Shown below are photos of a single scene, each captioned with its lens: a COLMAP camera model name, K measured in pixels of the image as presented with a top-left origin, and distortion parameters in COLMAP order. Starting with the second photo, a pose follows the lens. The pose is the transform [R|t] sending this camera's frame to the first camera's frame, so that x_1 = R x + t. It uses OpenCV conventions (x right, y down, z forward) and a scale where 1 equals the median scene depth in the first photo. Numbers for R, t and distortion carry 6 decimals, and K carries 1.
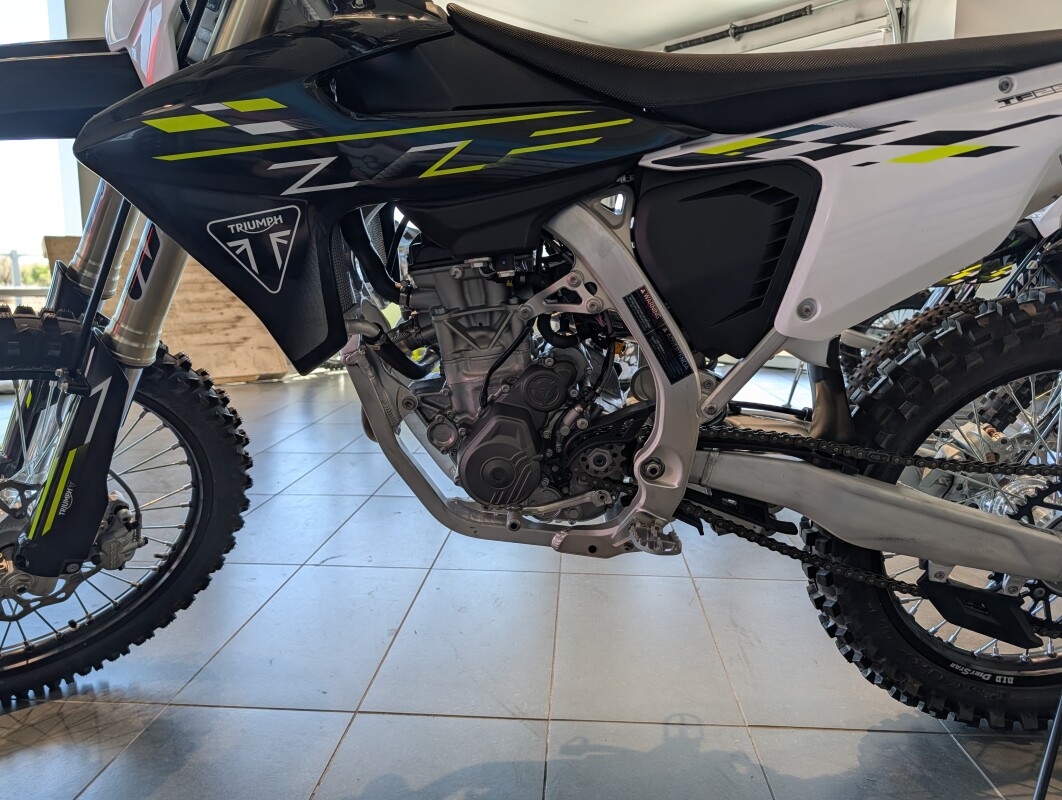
lens RADIAL K [[767.4, 0, 518.0], [0, 767.4, 399.8], [0, 0, 1]] dist [-0.010100, -0.007302]
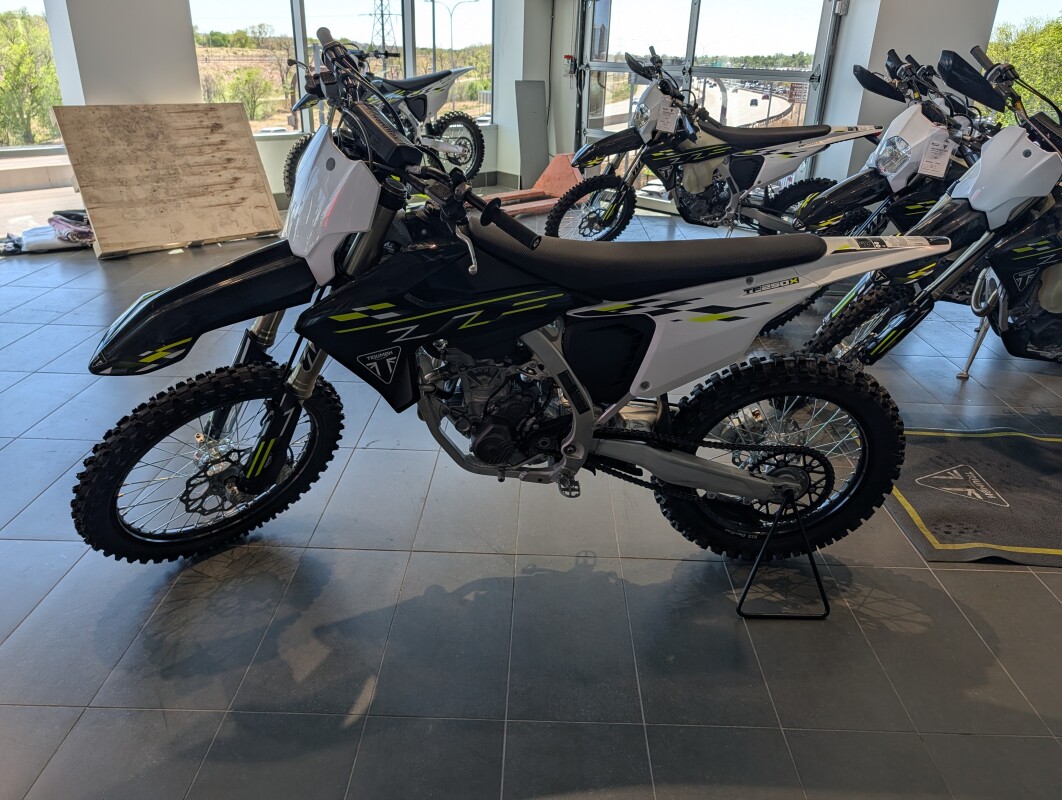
lens RADIAL K [[761.1, 0, 515.5], [0, 761.1, 395.7], [0, 0, 1]] dist [-0.002448, -0.000091]
pose [[0.998896, 0.001761, 0.046944, -0.057257], [-0.014289, 0.963338, 0.267909, -0.543685], [-0.044751, -0.268284, 0.962300, -0.821429]]
